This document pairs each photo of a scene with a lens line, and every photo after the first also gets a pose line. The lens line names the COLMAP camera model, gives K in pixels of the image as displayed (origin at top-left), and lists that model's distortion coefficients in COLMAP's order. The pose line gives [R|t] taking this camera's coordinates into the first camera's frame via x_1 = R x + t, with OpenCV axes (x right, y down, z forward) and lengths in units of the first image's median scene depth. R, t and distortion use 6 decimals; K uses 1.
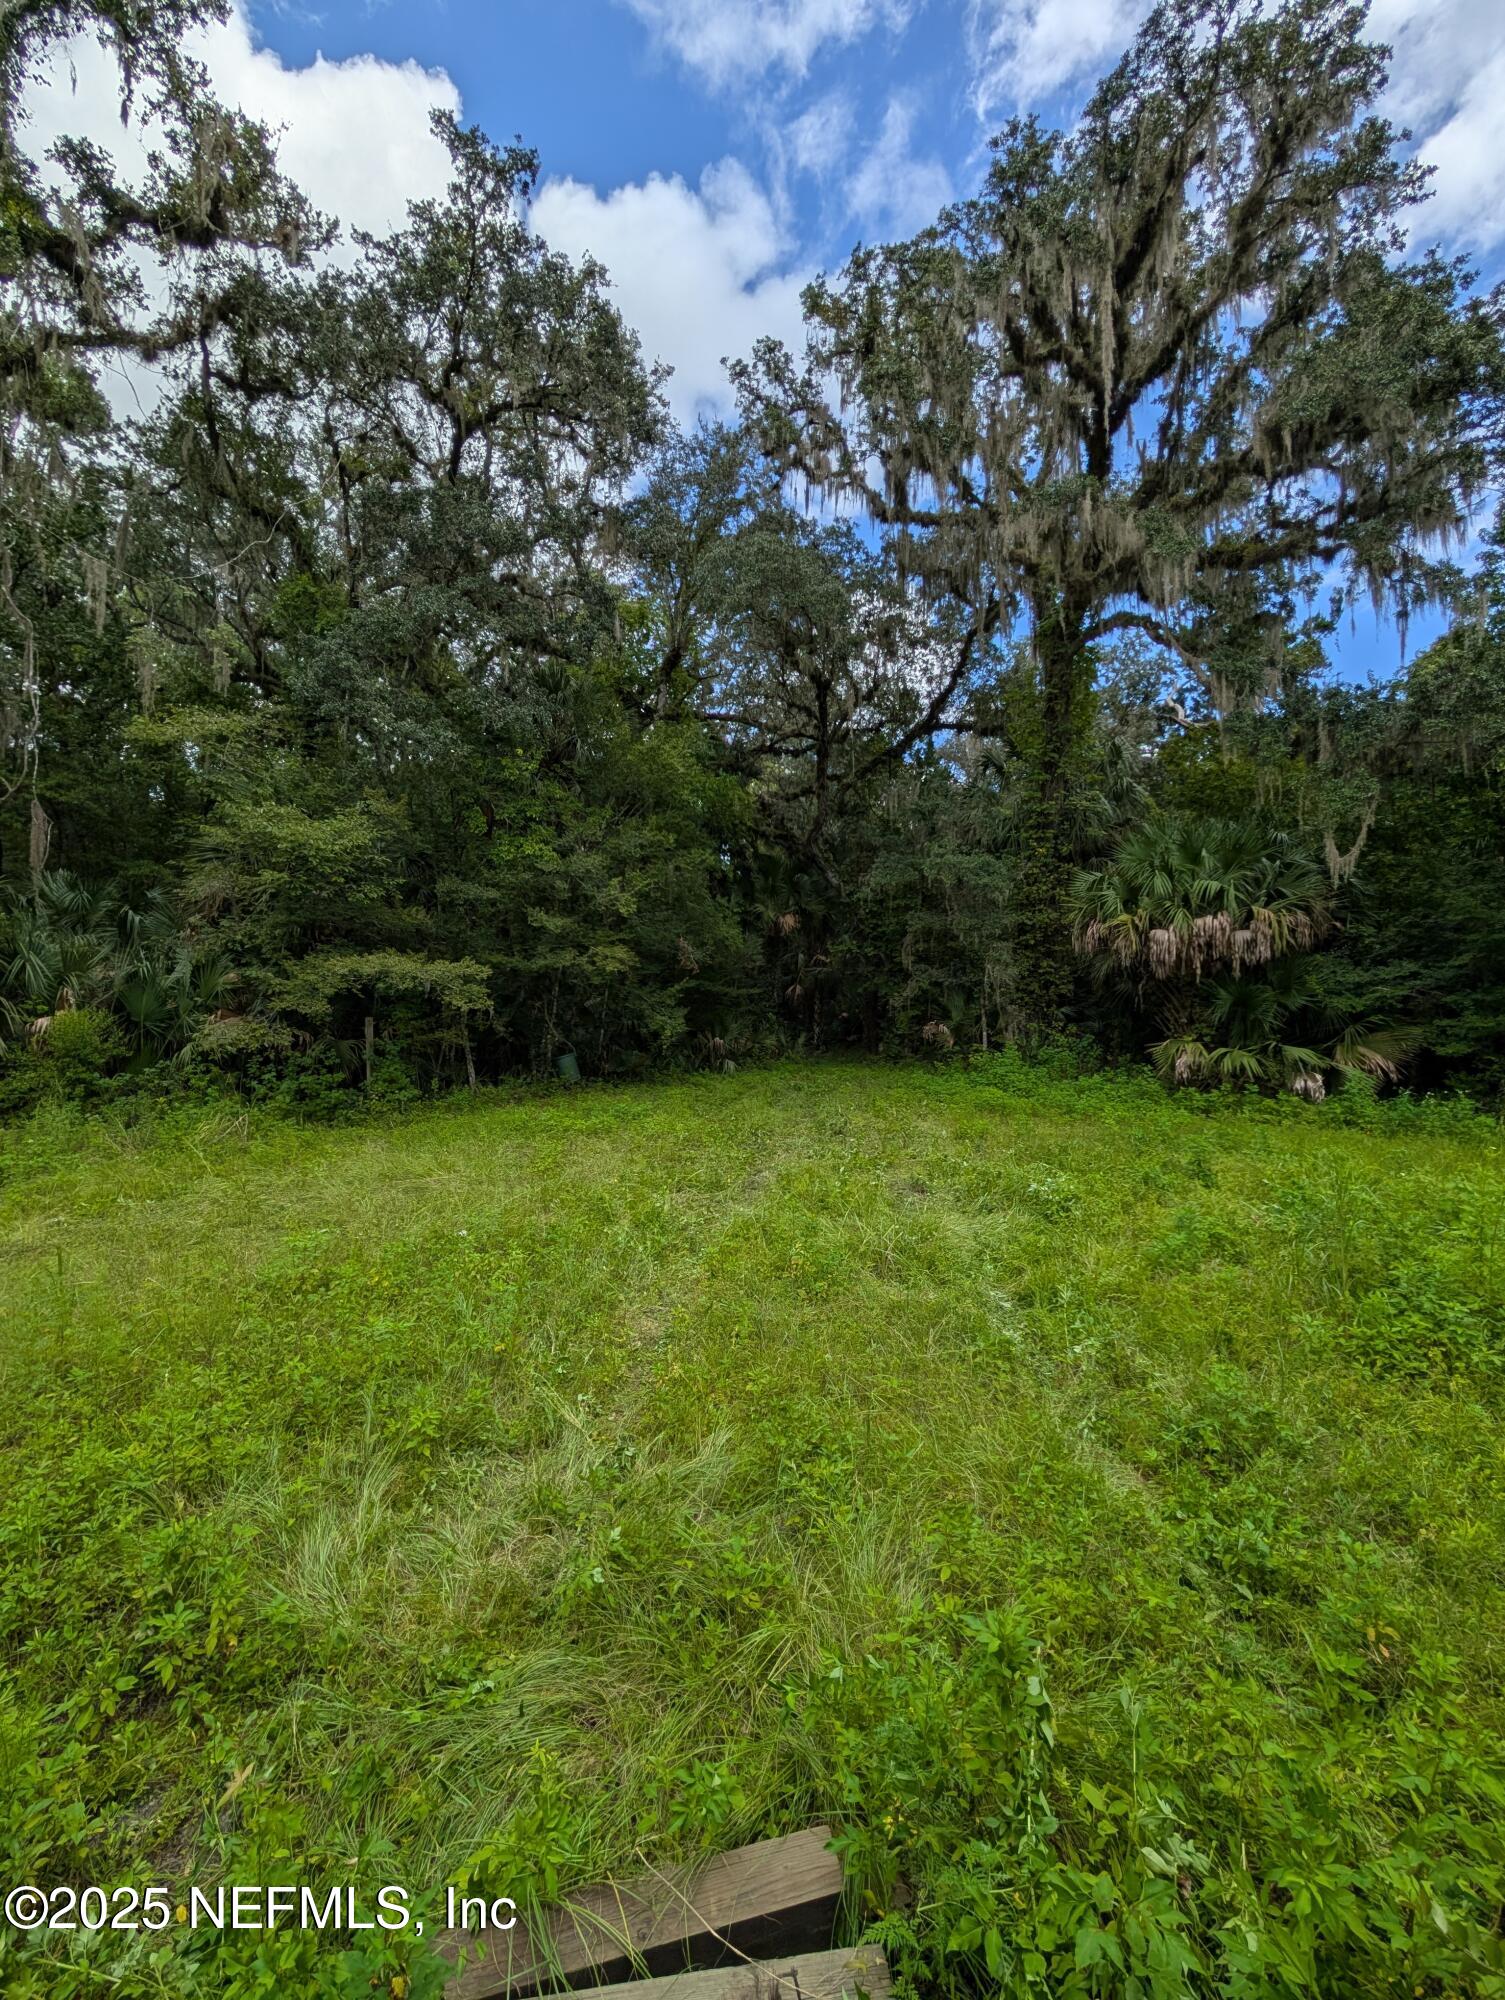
lens RADIAL K [[758.3, 0, 752.4], [0, 758.3, 992.5], [0, 0, 1]] dist [-0.003431, -0.000262]
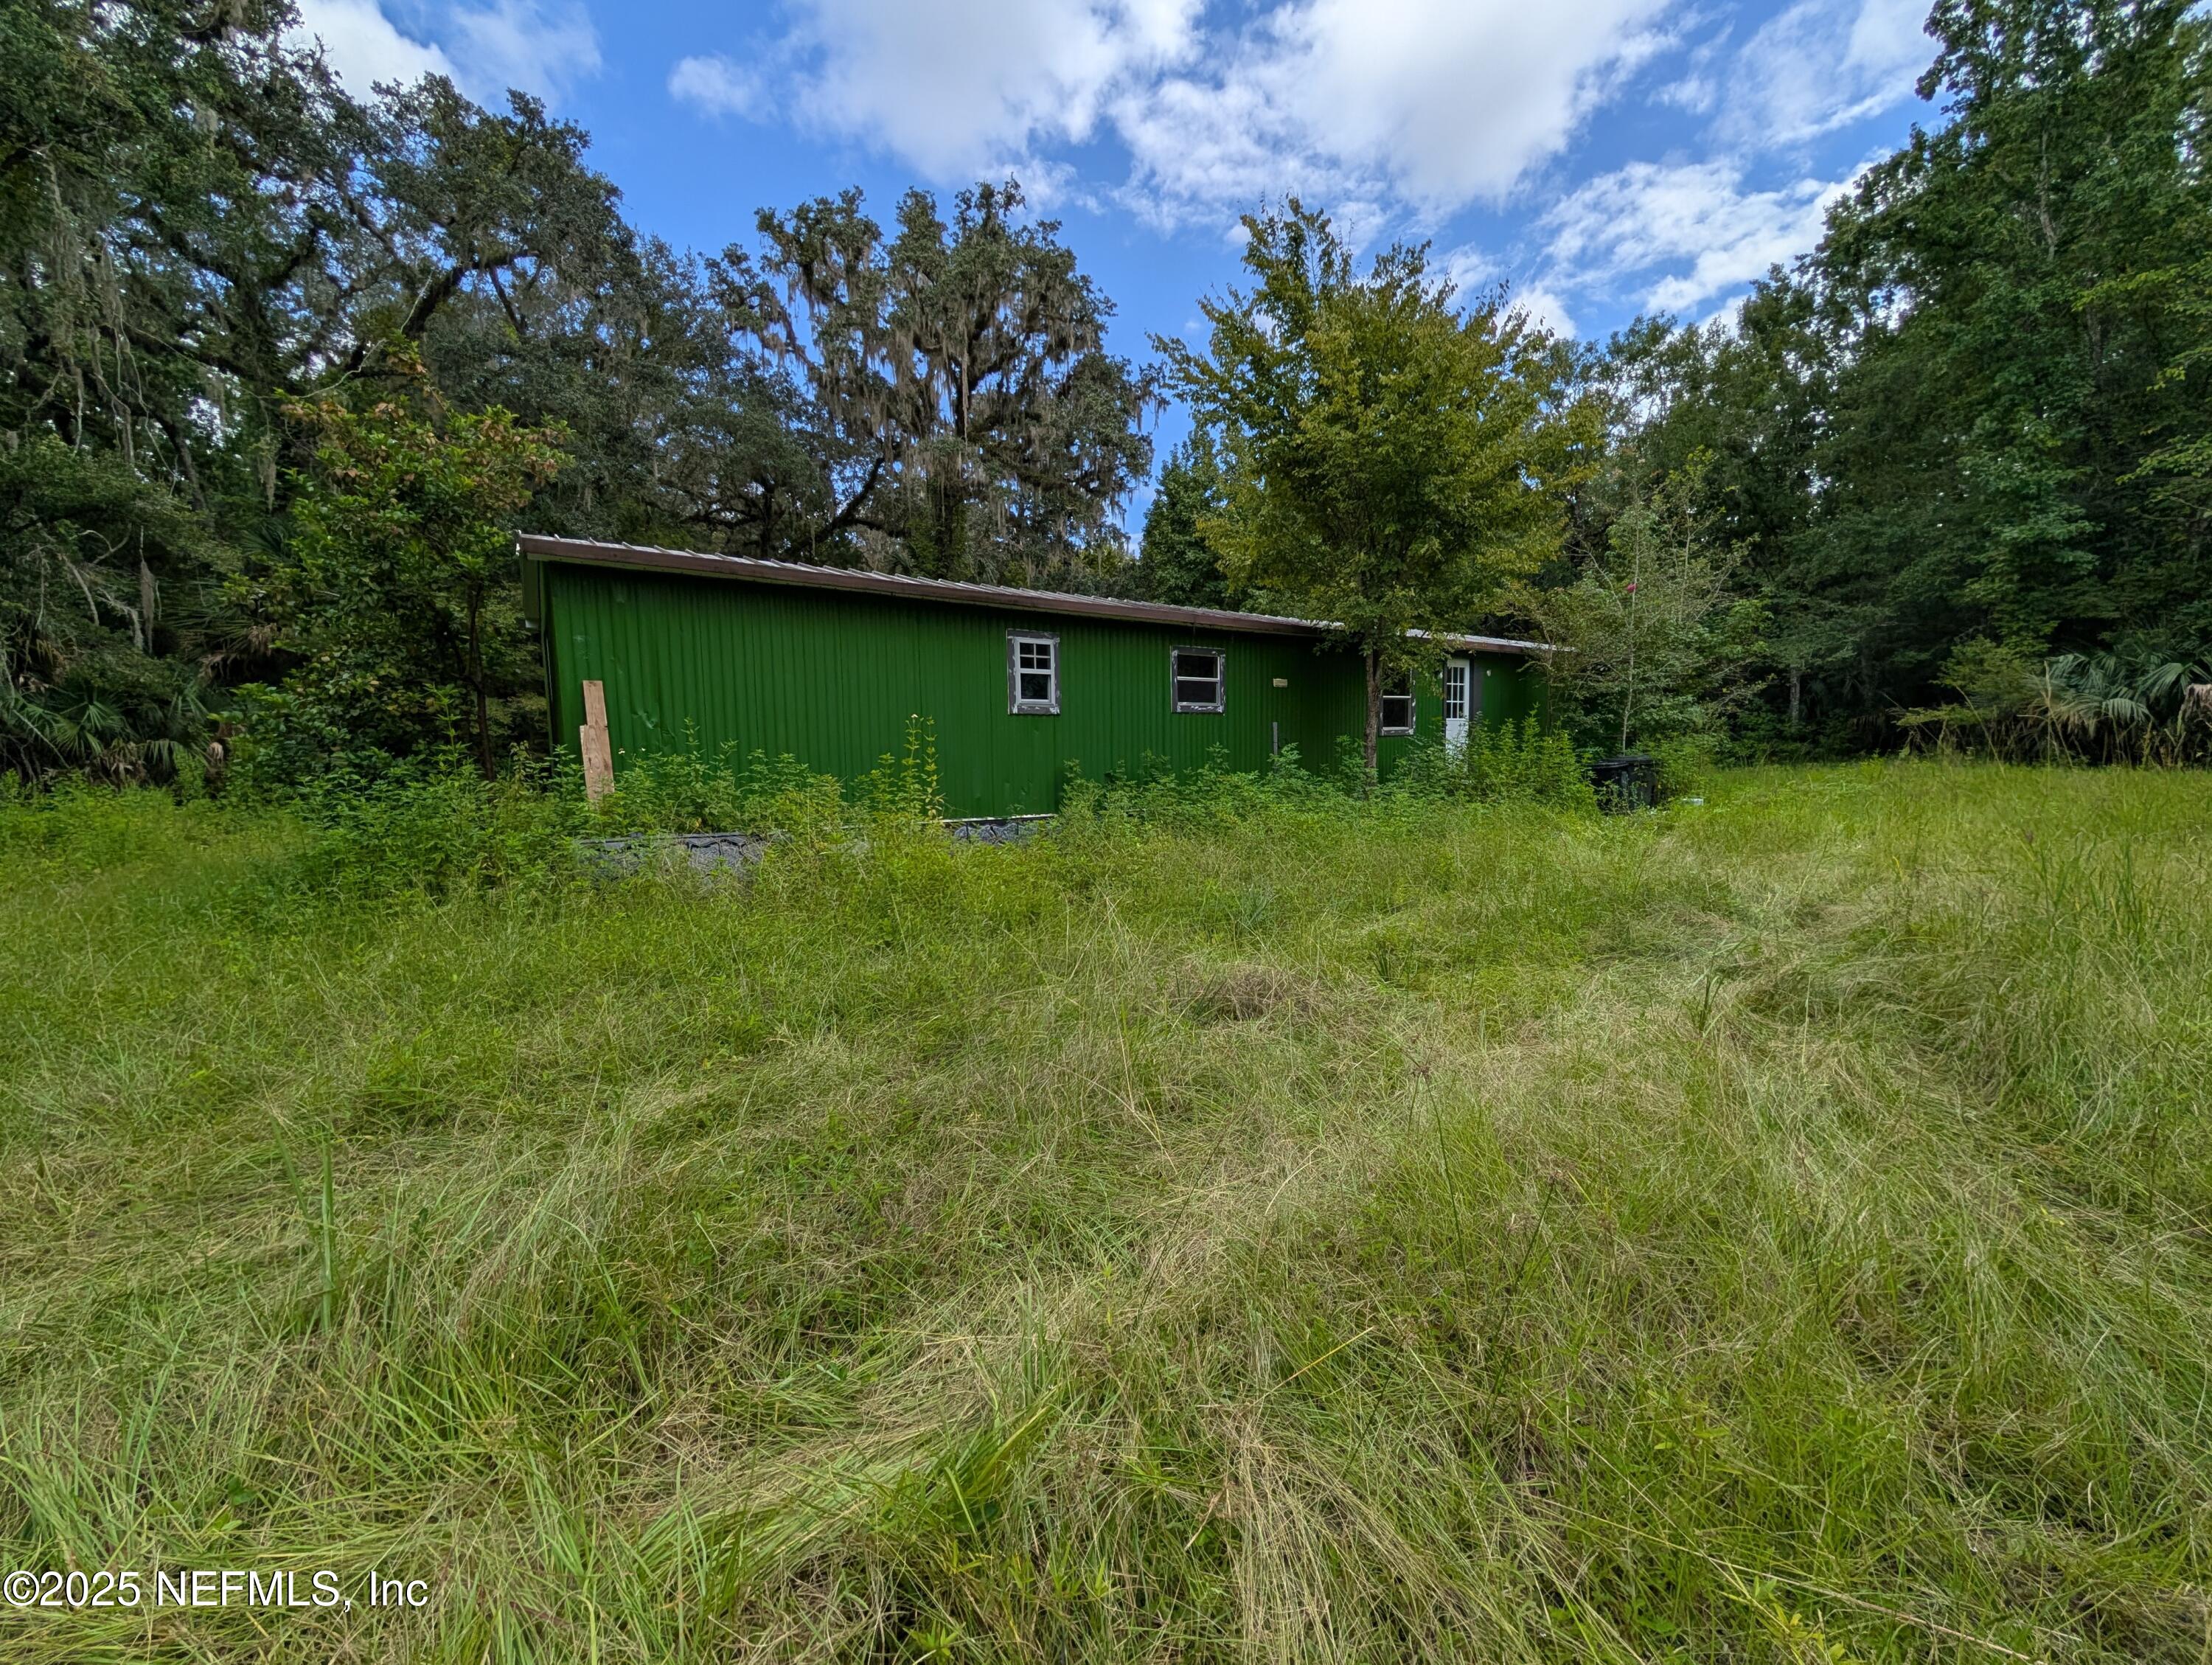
lens RADIAL K [[838.7, 0, 1103.7], [0, 838.7, 833.1], [0, 0, 1]] dist [-0.003431, -0.000262]
pose [[0.848876, -0.063725, 0.524736, -0.252908], [0.017073, 0.995494, 0.093276, 0.050824], [-0.528316, -0.070221, 0.846139, -0.646504]]
